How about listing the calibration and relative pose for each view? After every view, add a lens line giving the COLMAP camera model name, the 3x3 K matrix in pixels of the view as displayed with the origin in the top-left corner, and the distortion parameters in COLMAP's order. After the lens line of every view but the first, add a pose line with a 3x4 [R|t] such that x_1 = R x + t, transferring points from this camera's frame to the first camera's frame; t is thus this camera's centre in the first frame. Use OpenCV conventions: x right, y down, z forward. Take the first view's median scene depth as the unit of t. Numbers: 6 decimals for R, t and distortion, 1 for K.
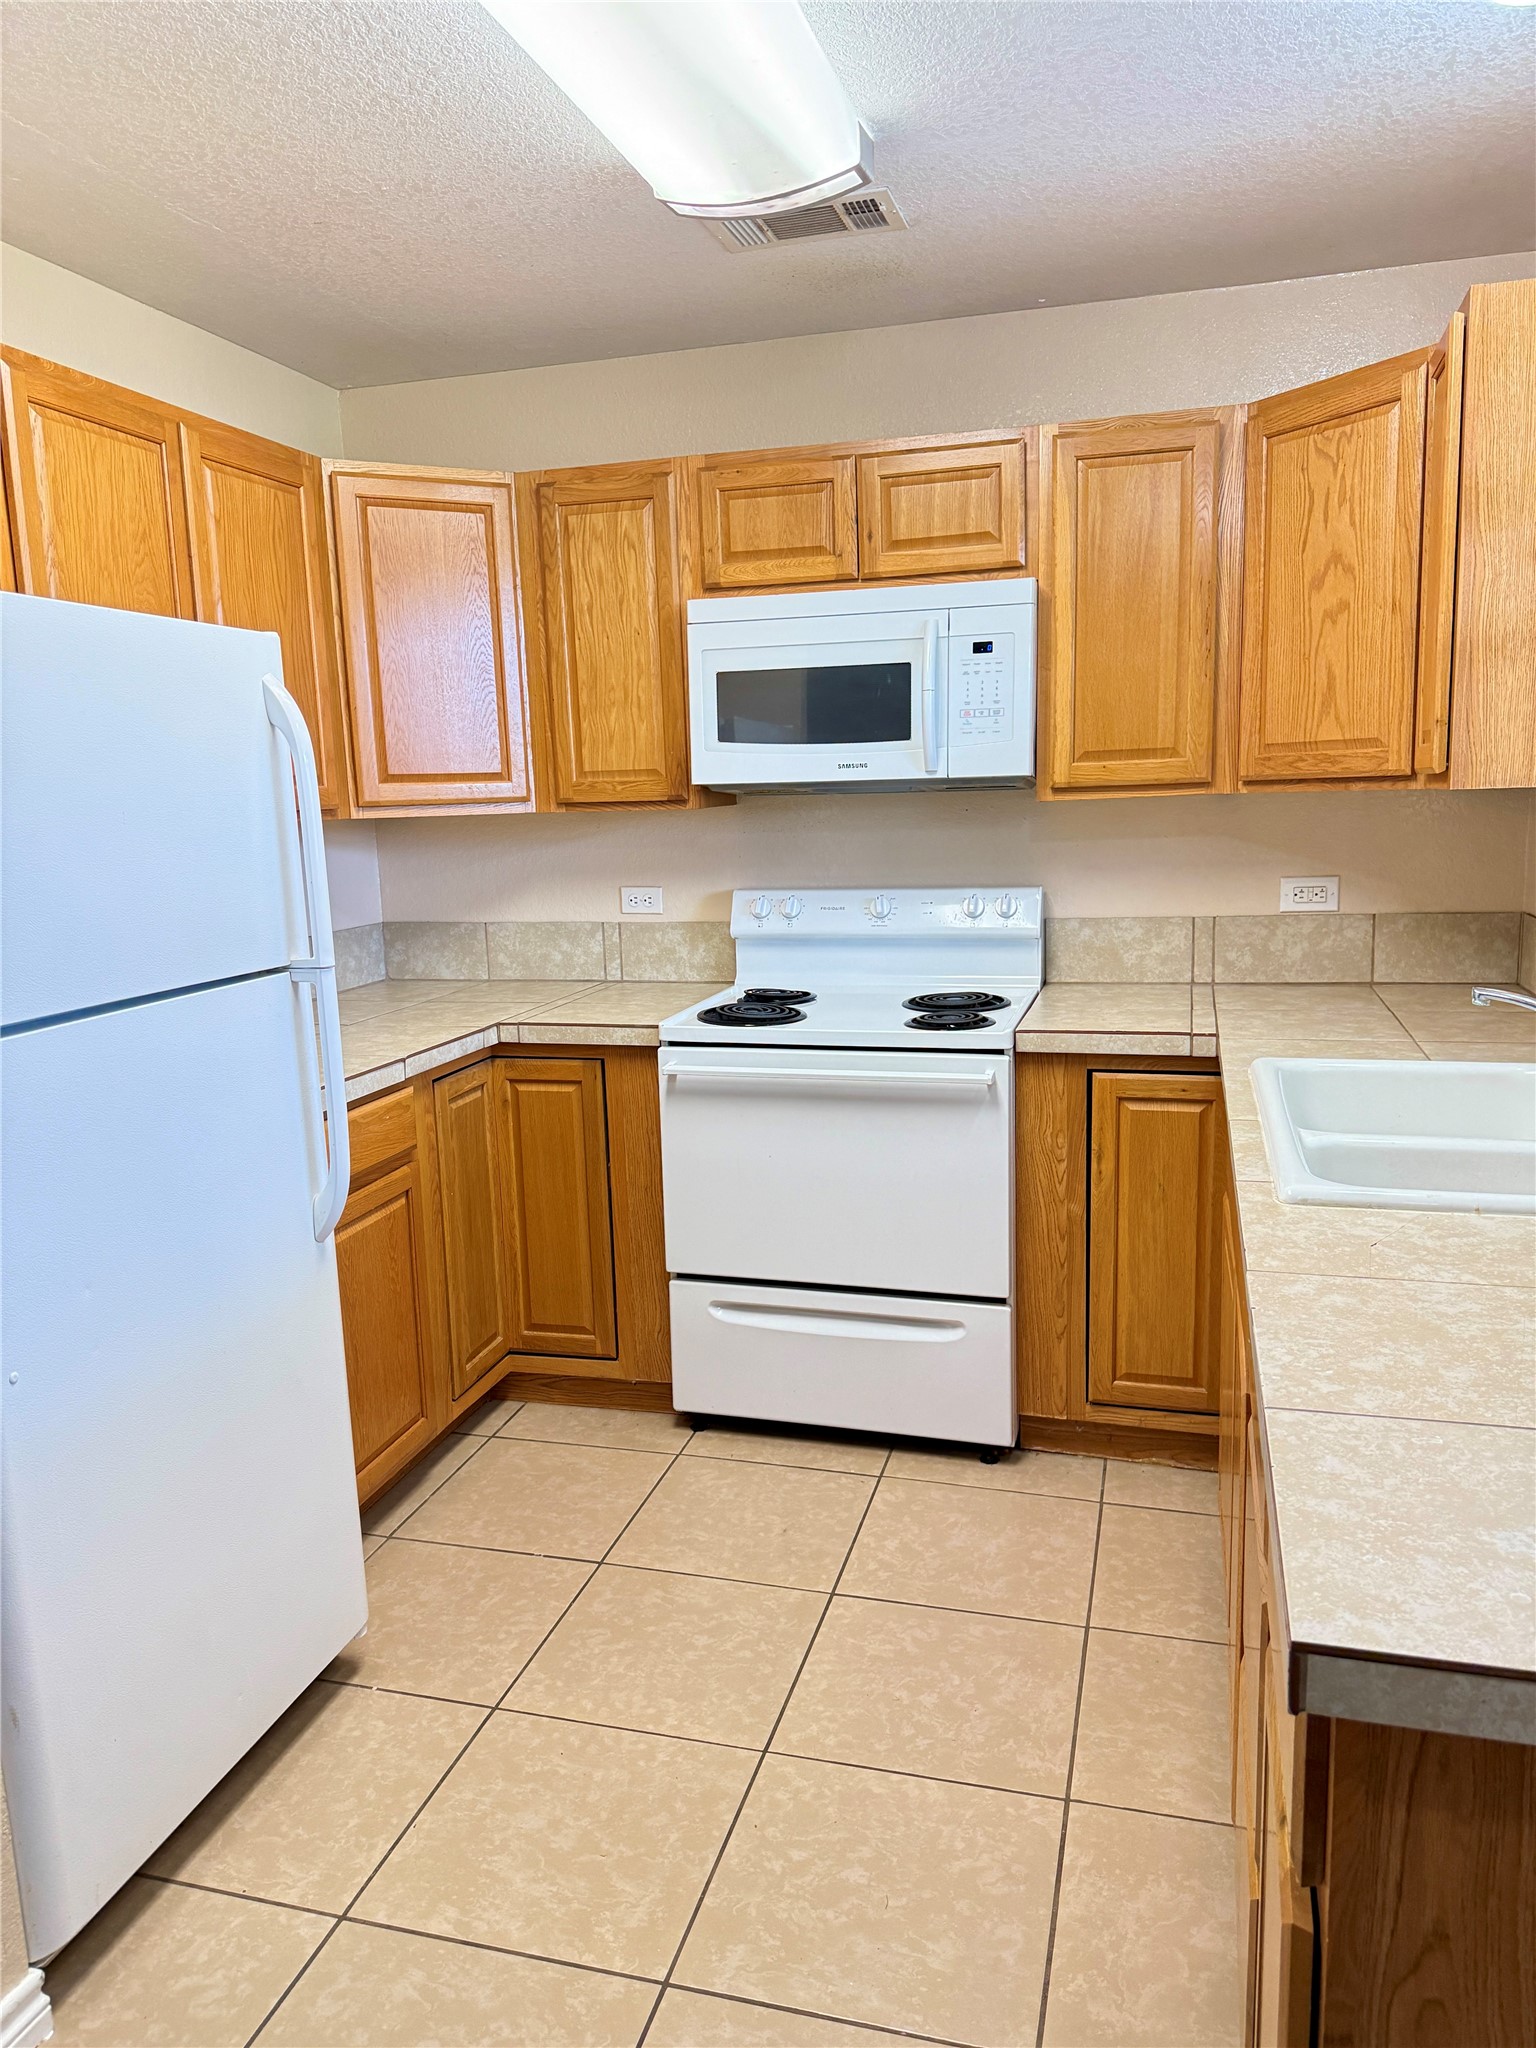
lens RADIAL K [[1449.5, 0, 753.5], [0, 1449.5, 1033.1], [0, 0, 1]] dist [0.136104, -0.222722]
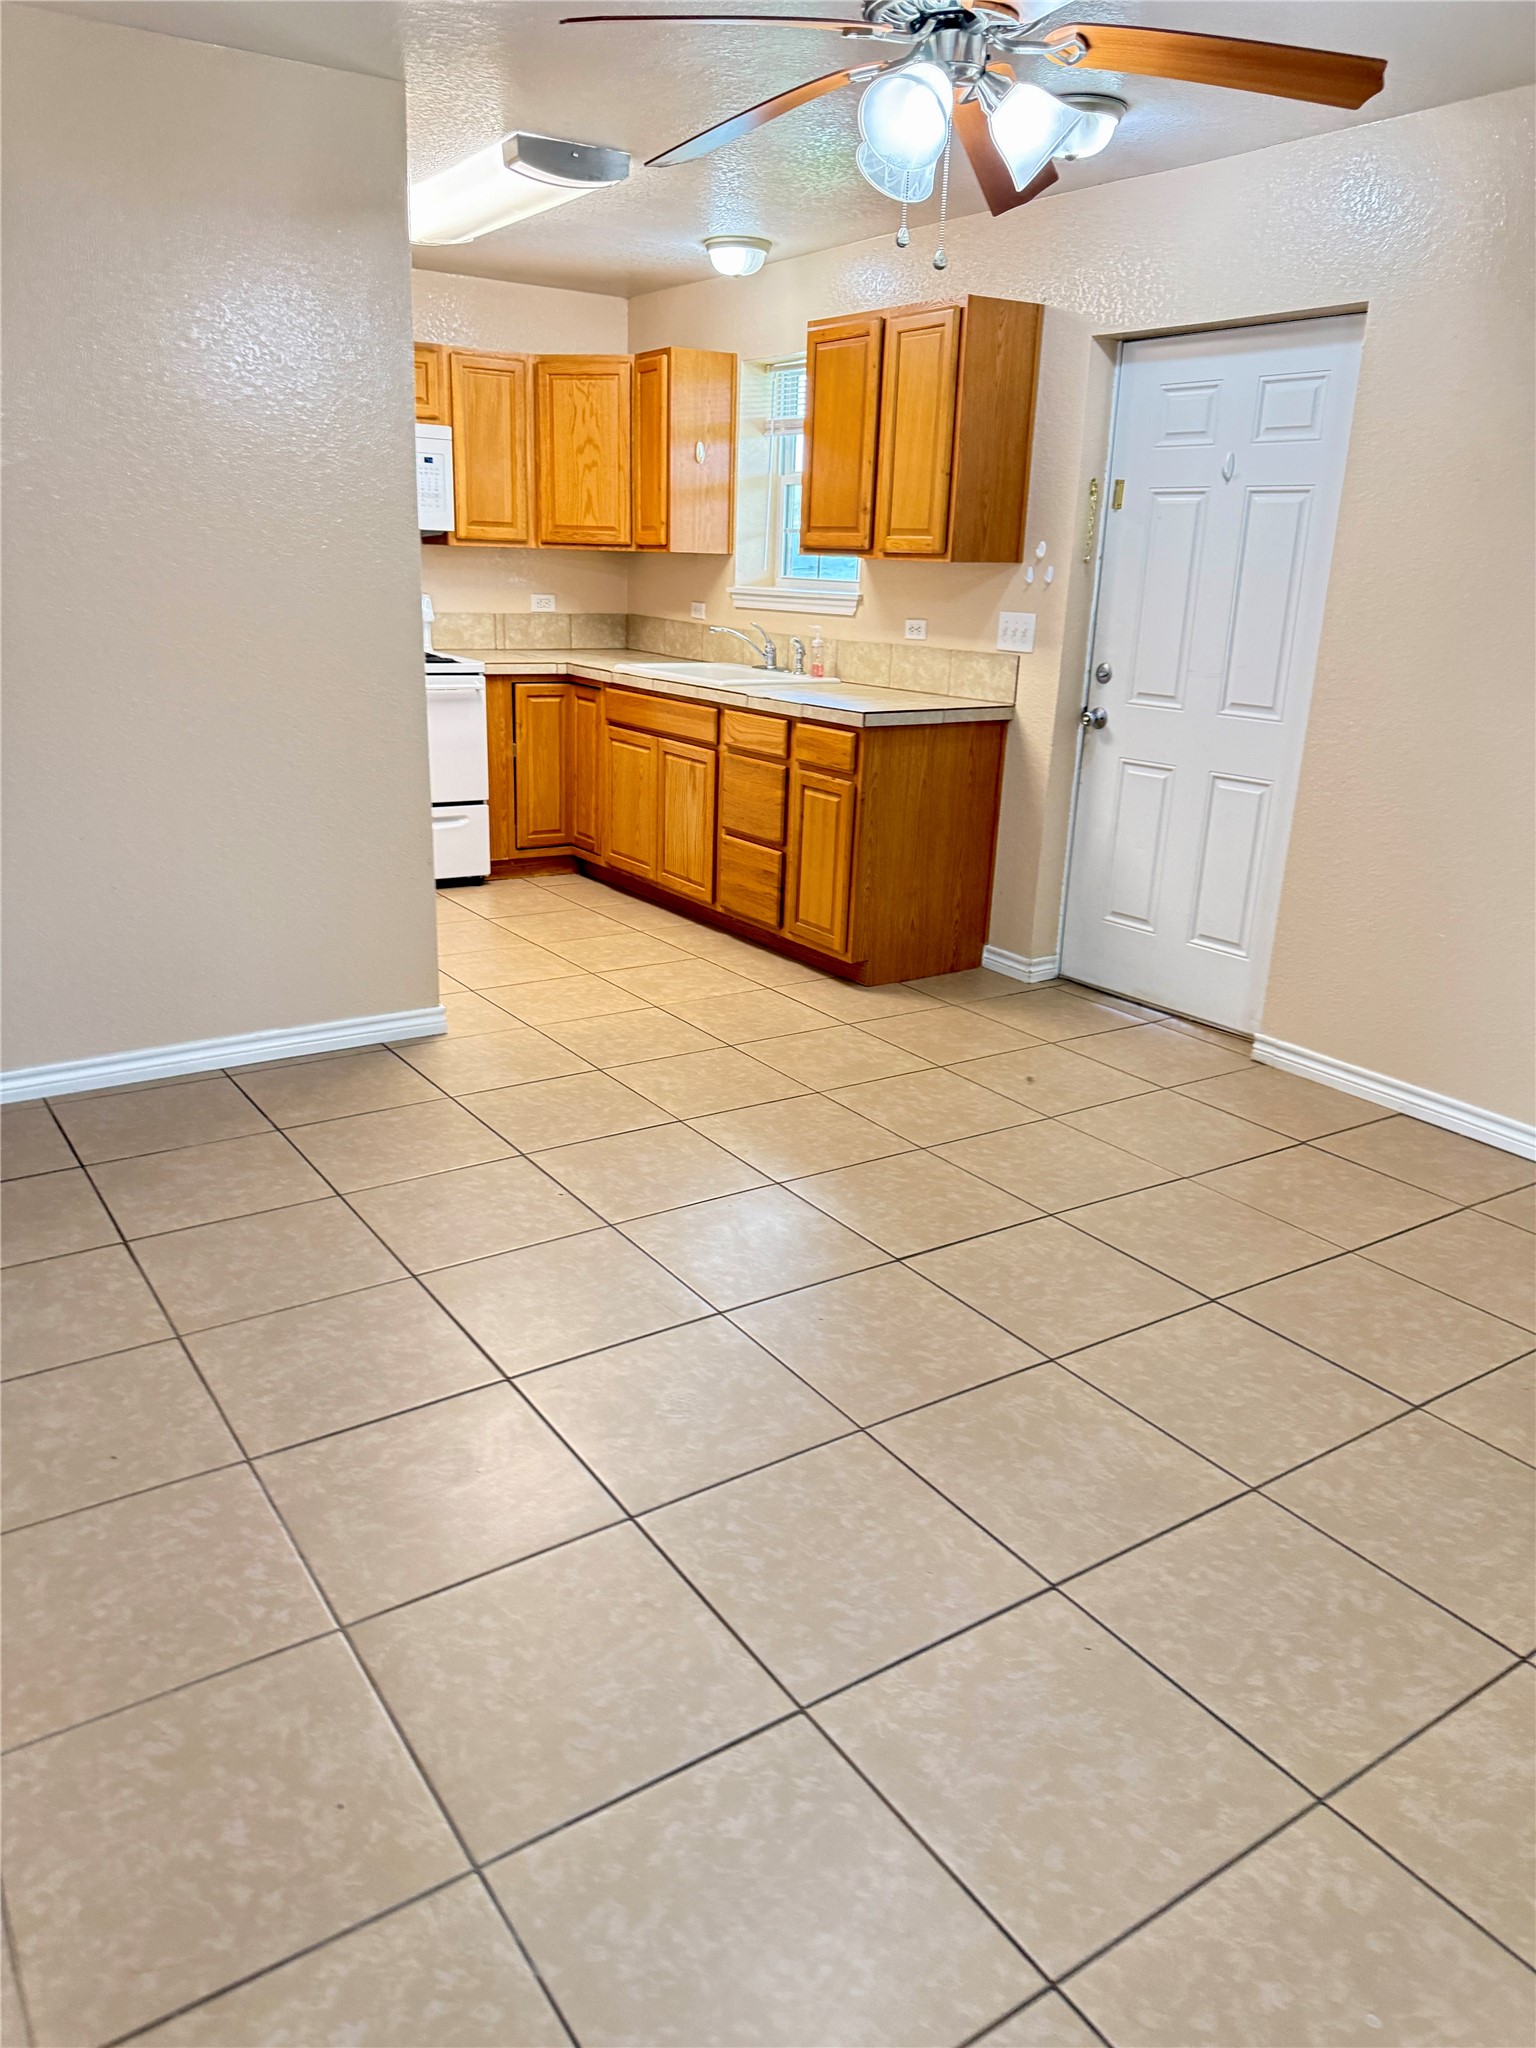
lens RADIAL K [[1449.5, 0, 753.5], [0, 1449.5, 1033.1], [0, 0, 1]] dist [0.136104, -0.222722]
pose [[0.649129, -0.190281, 0.736495, -1.145476], [0.080957, 0.979990, 0.181837, 0.157875], [-0.756358, -0.058411, 0.651544, -0.636251]]
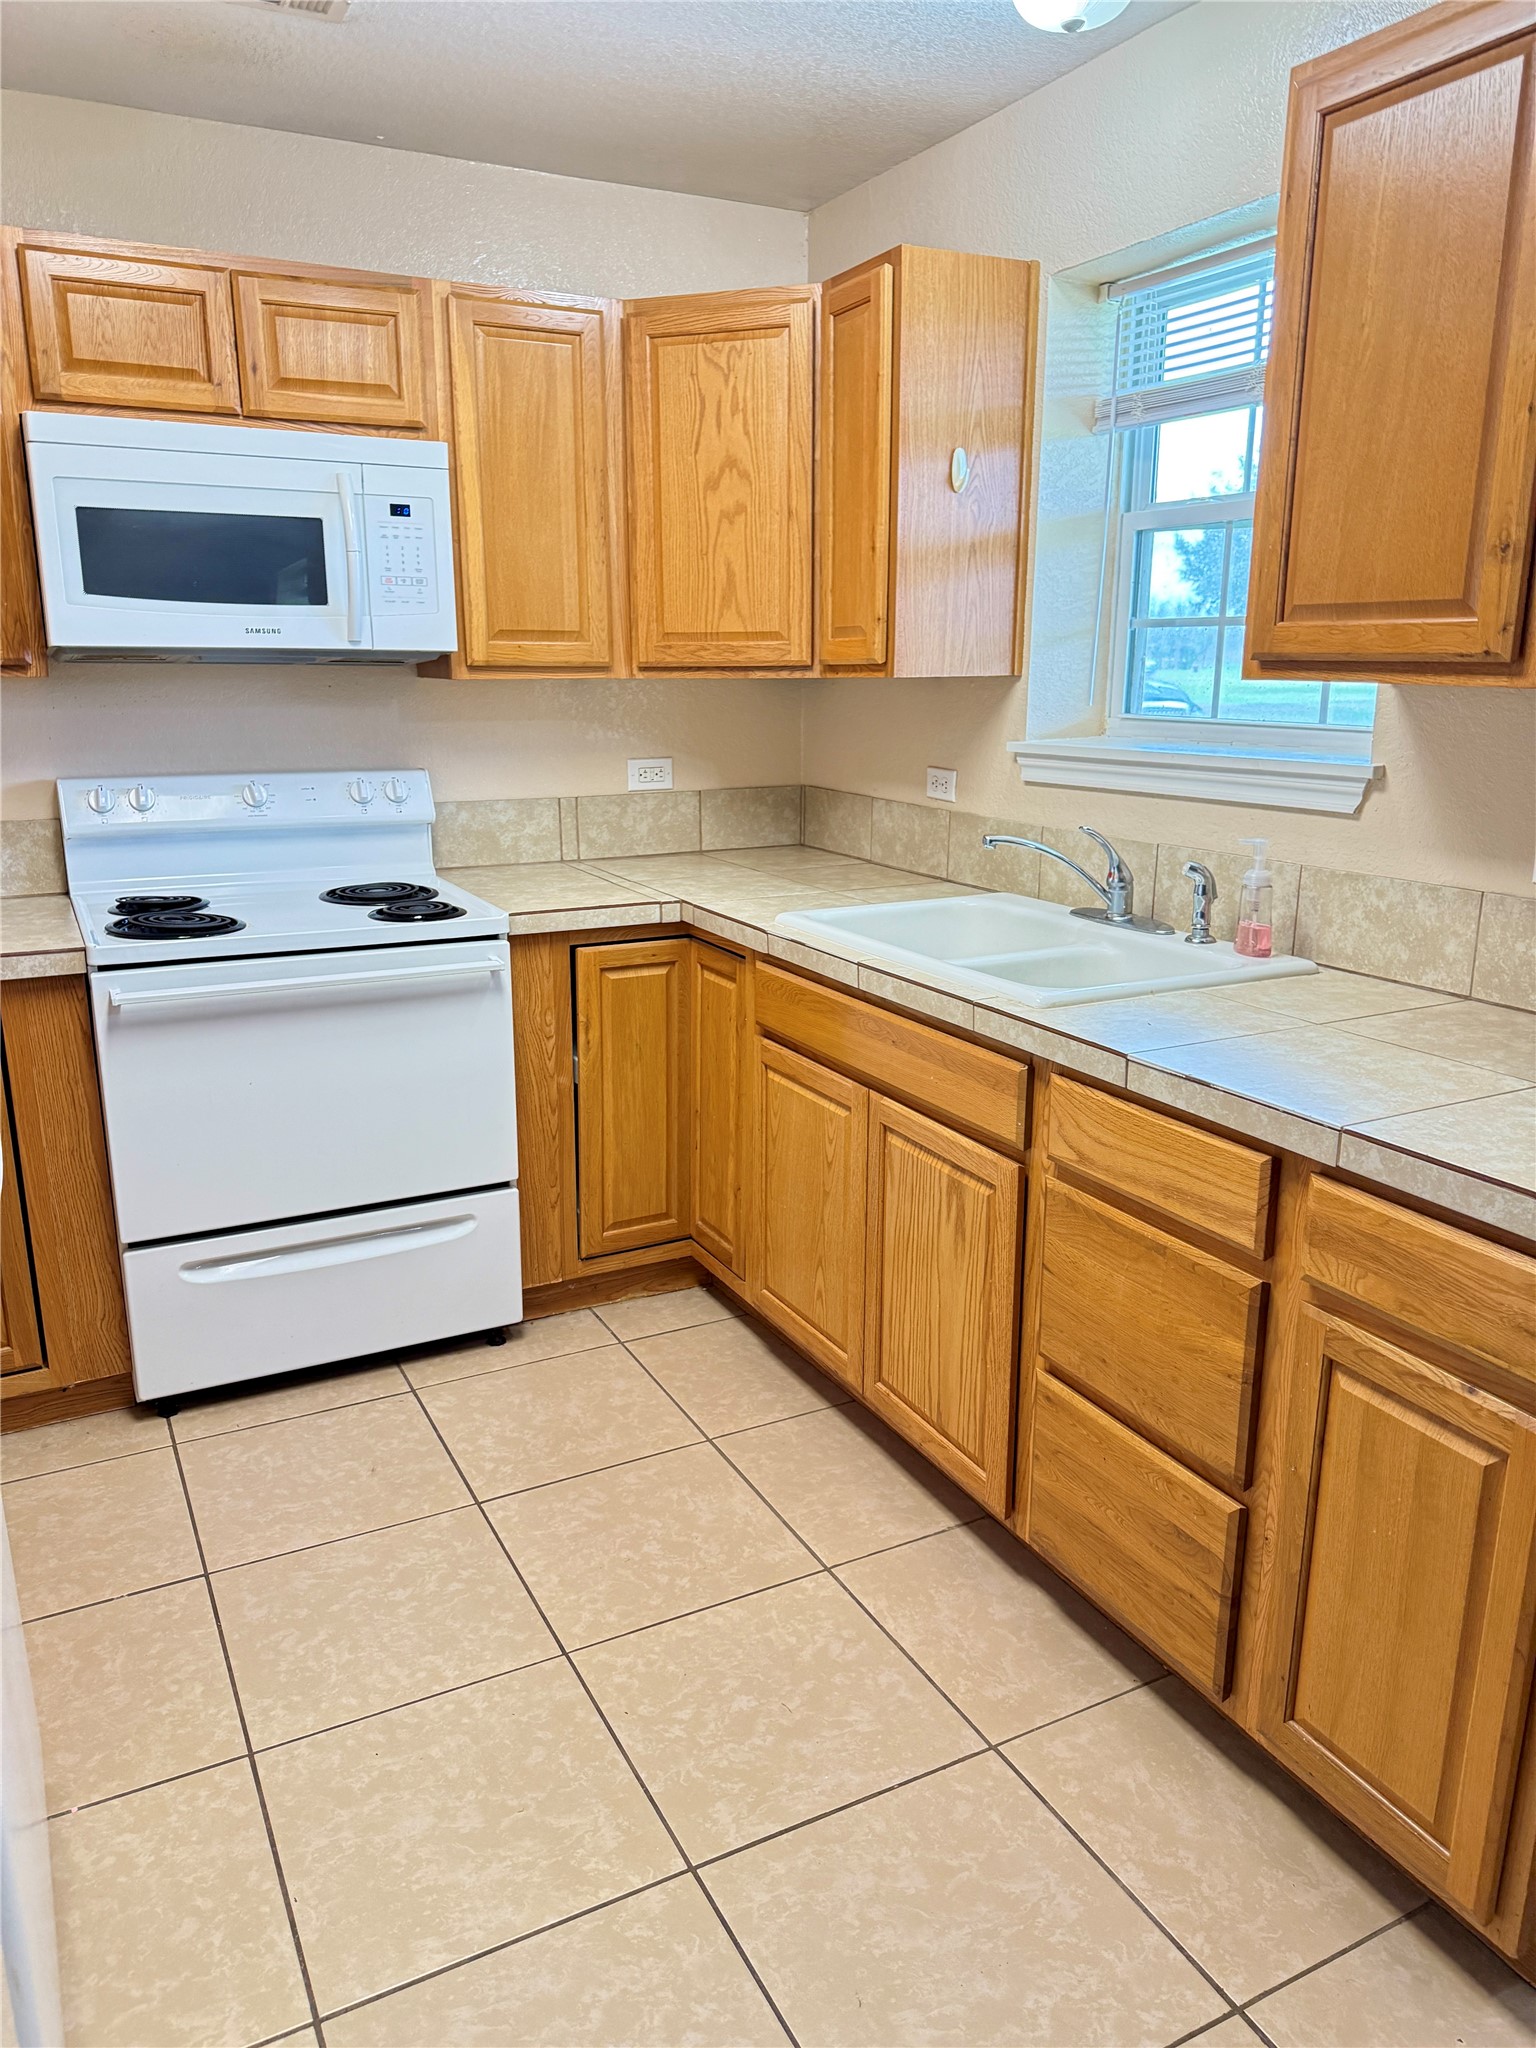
lens RADIAL K [[1442.3, 0, 756.0], [0, 1442.3, 1037.0], [0, 0, 1]] dist [0.142781, -0.229256]
pose [[0.732996, -0.143595, 0.664905, -0.354113], [0.095785, 0.989514, 0.108105, -0.009052], [-0.673456, -0.015553, 0.739064, 0.143943]]
